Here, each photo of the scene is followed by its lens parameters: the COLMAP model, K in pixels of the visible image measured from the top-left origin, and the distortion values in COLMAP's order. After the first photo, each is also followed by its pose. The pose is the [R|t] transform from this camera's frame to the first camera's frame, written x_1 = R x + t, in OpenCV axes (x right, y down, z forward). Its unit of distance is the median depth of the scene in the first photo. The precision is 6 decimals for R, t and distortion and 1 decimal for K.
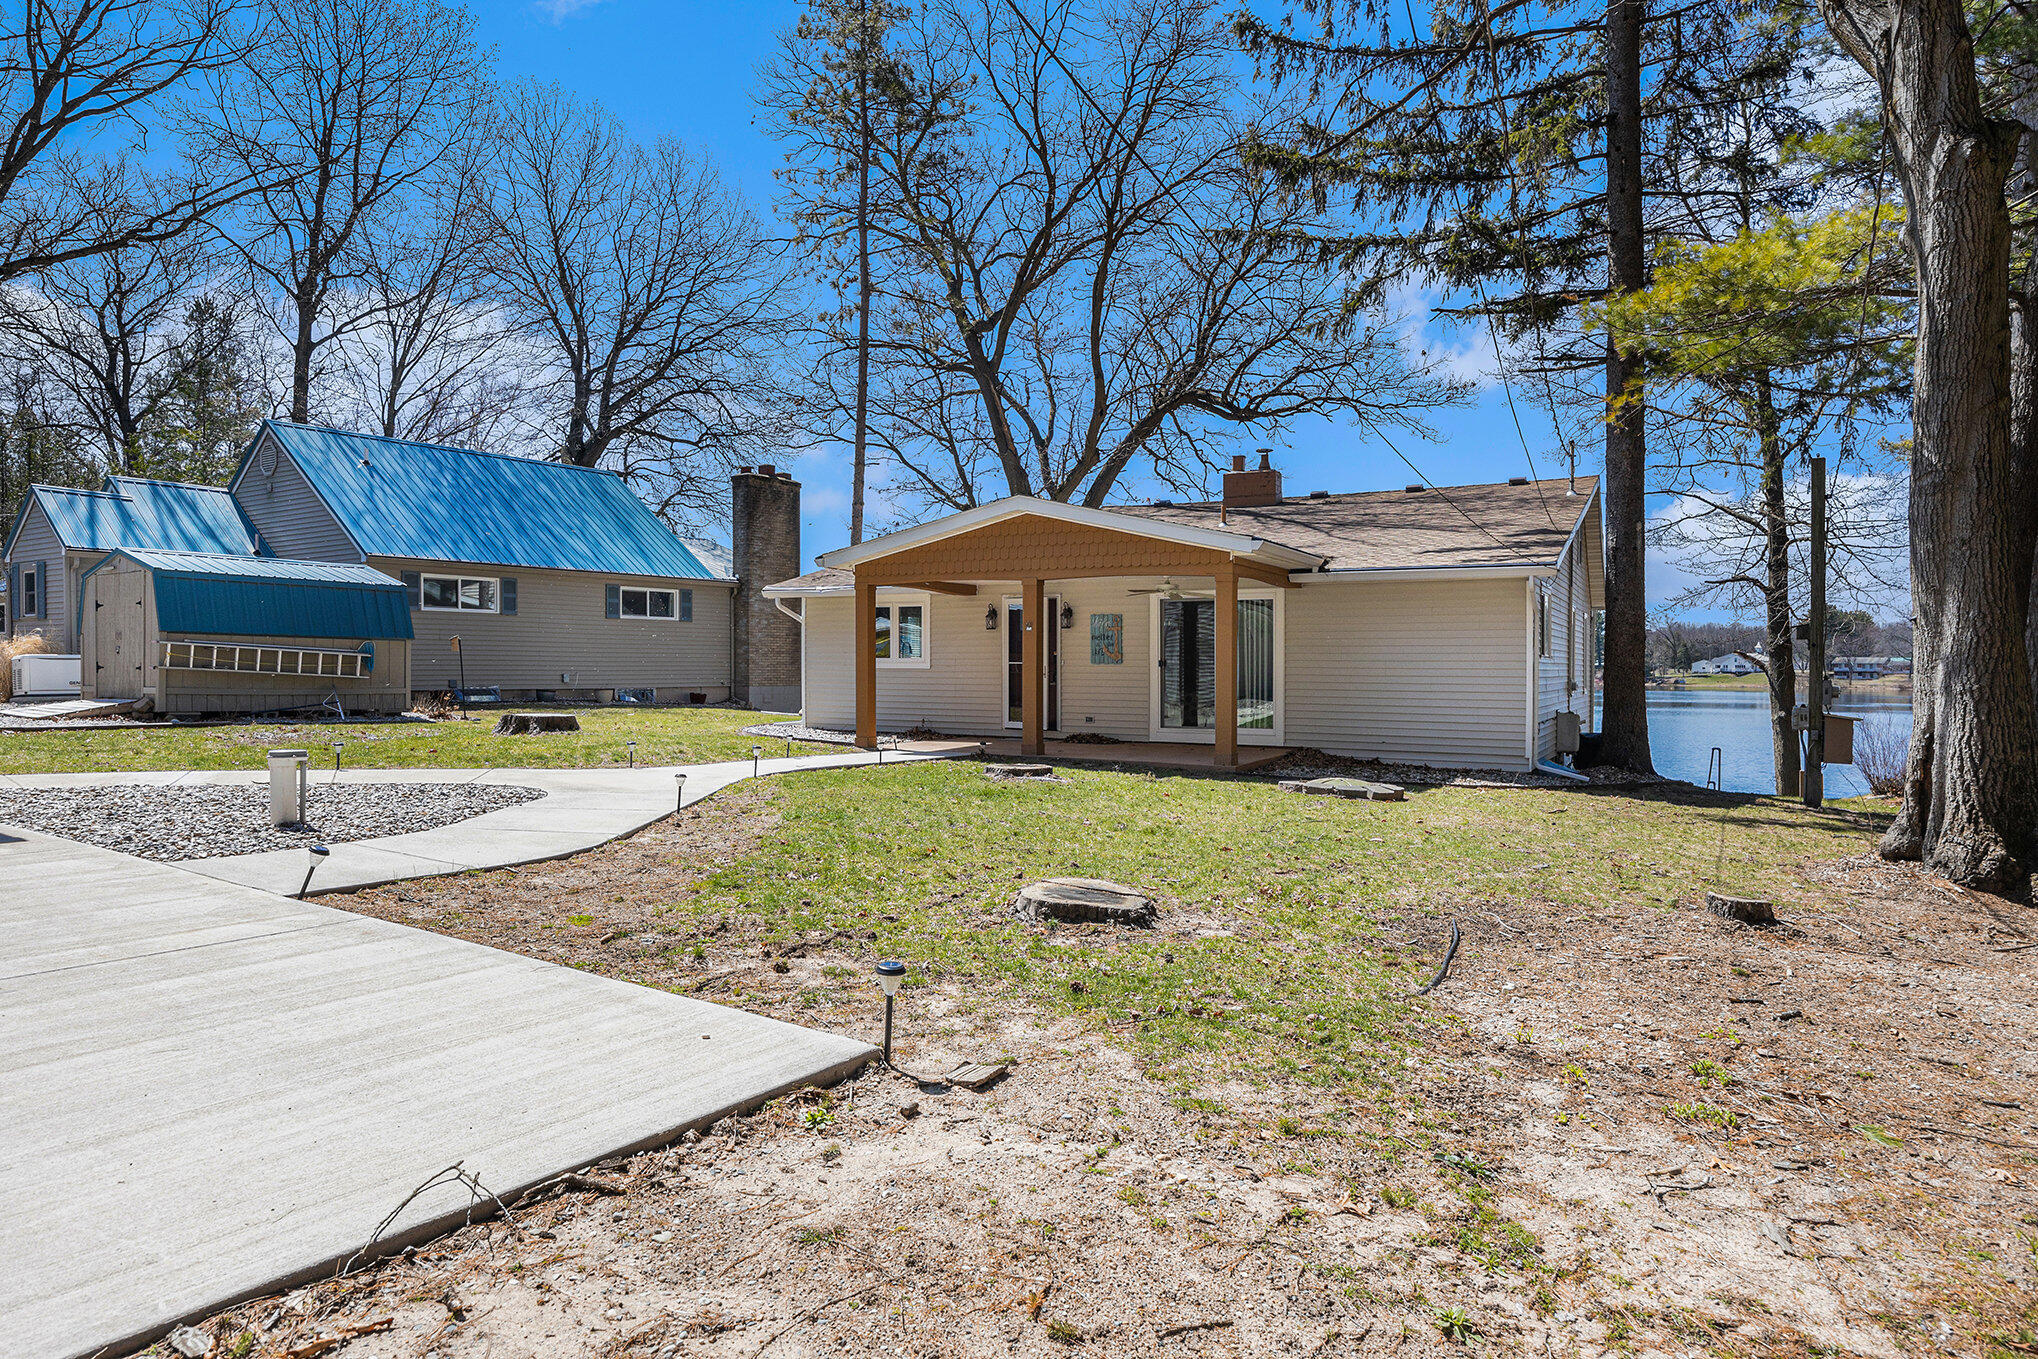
lens RADIAL K [[1244.6, 0, 1019.0], [0, 1244.6, 679.5], [0, 0, 1]] dist [0.017057, -0.001354]
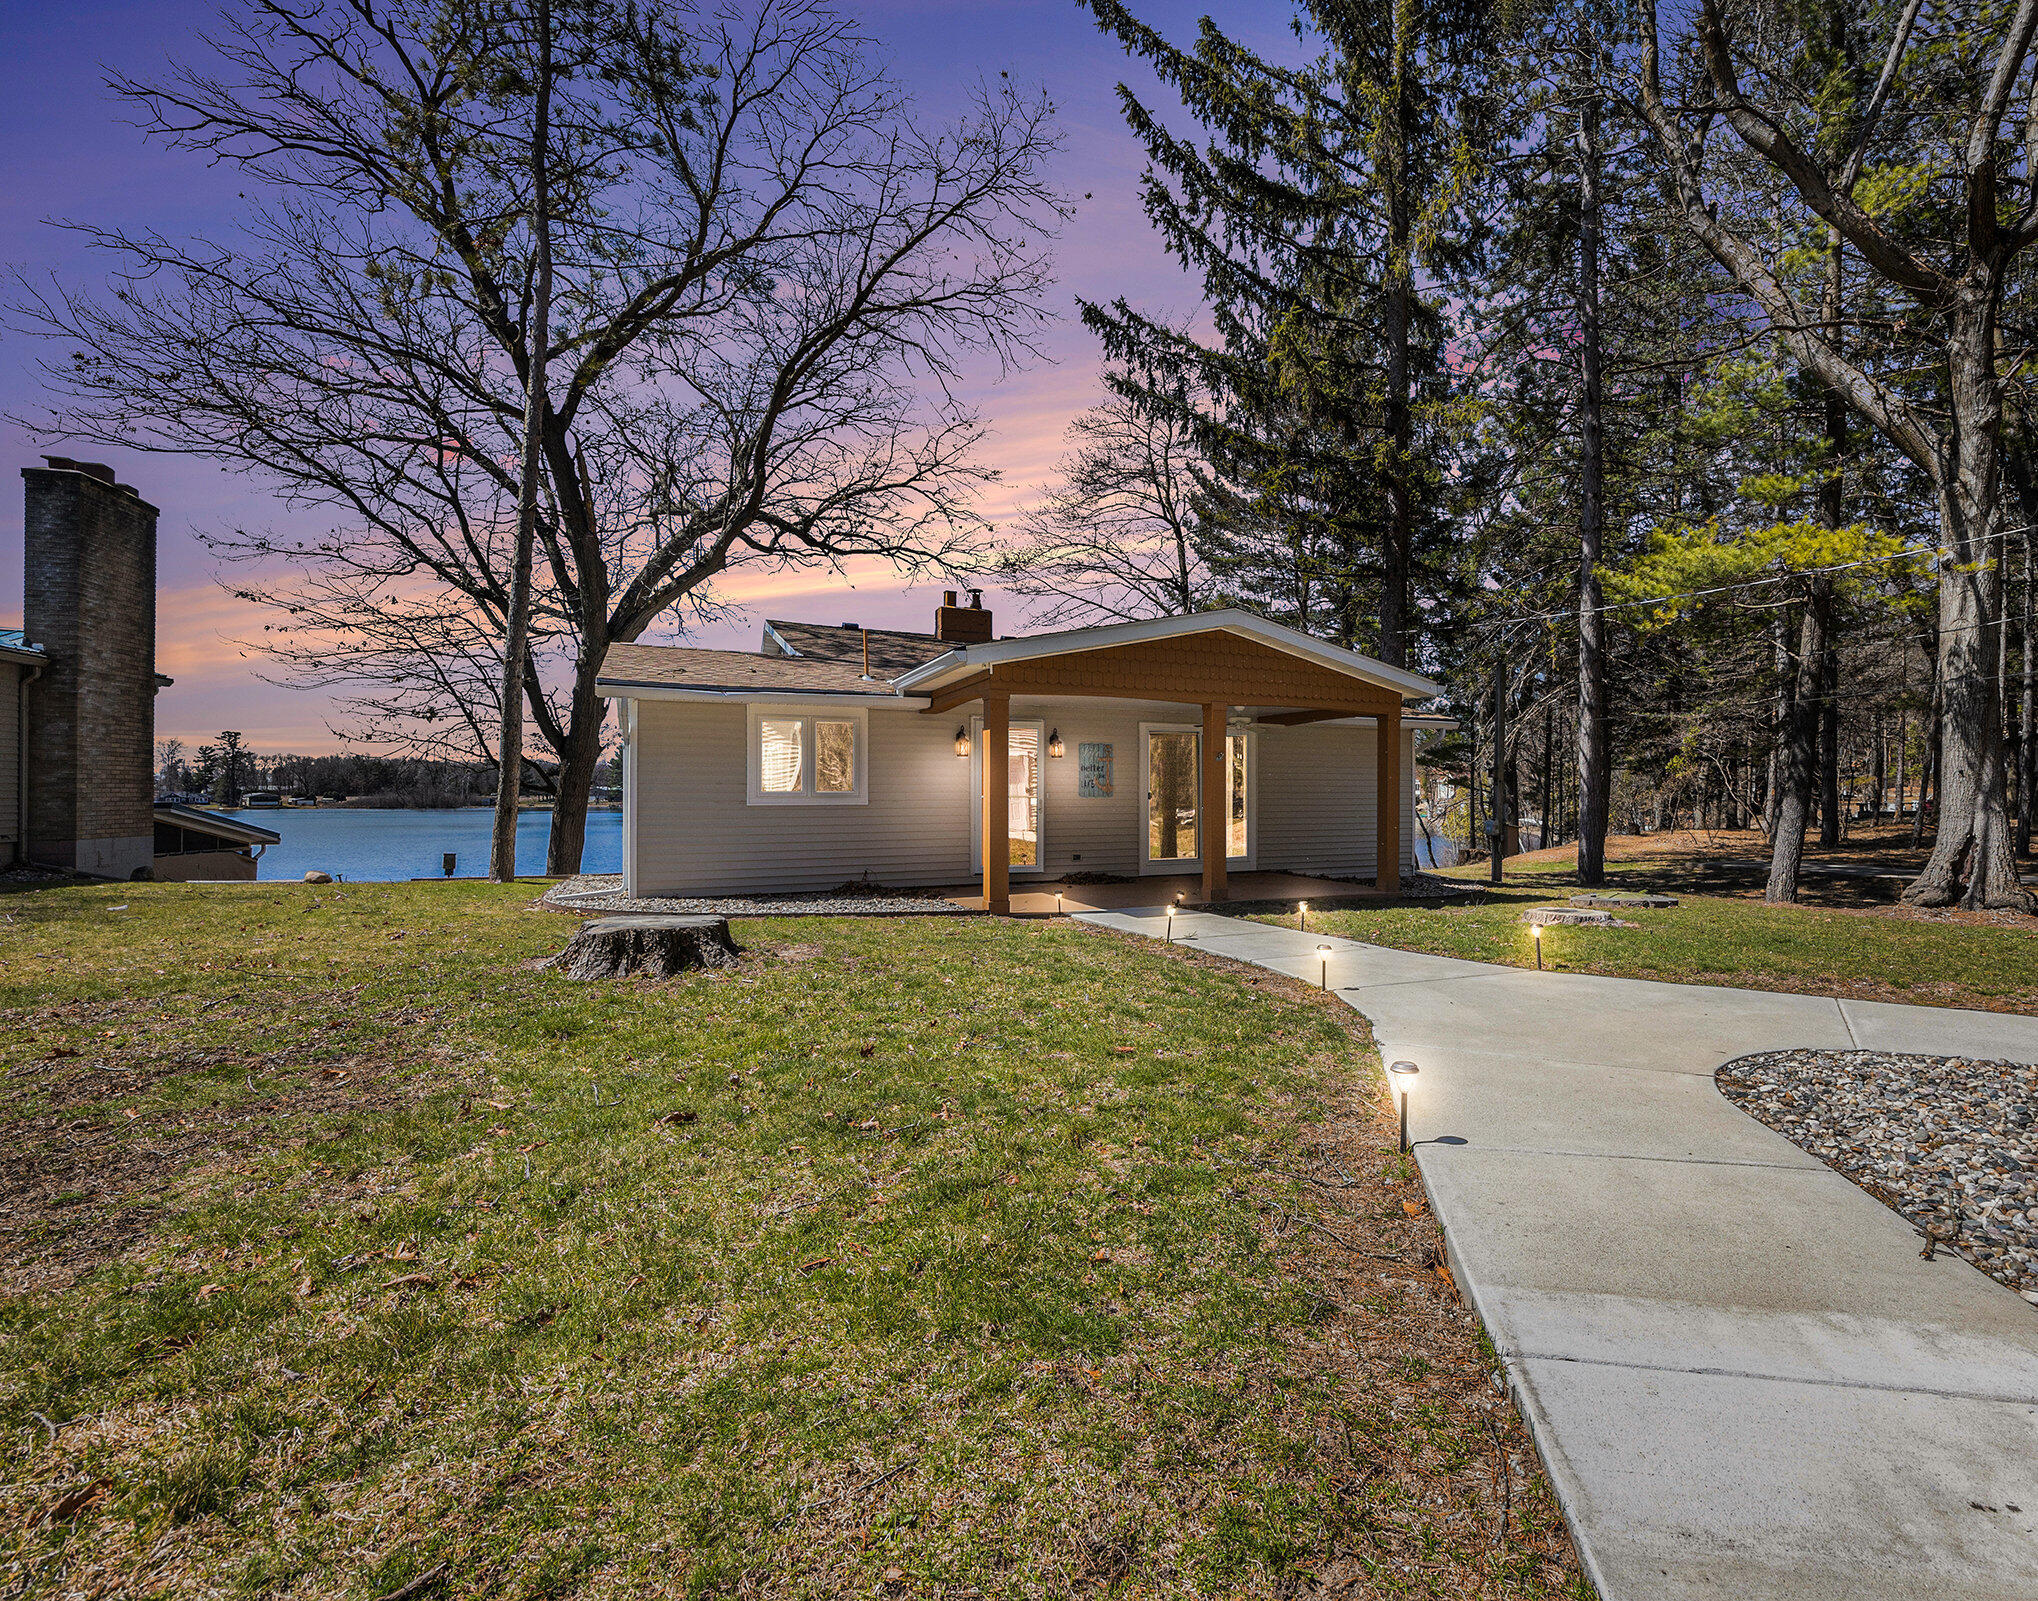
lens RADIAL K [[971.5, 0, 1087.6], [0, 971.5, 772.8], [0, 0, 1]] dist [0.022131, -0.000039]
pose [[0.563682, 0.004456, 0.825980, -0.482527], [0.013873, 0.999793, -0.014862, -0.018115], [-0.825876, 0.019836, 0.563503, 0.516676]]
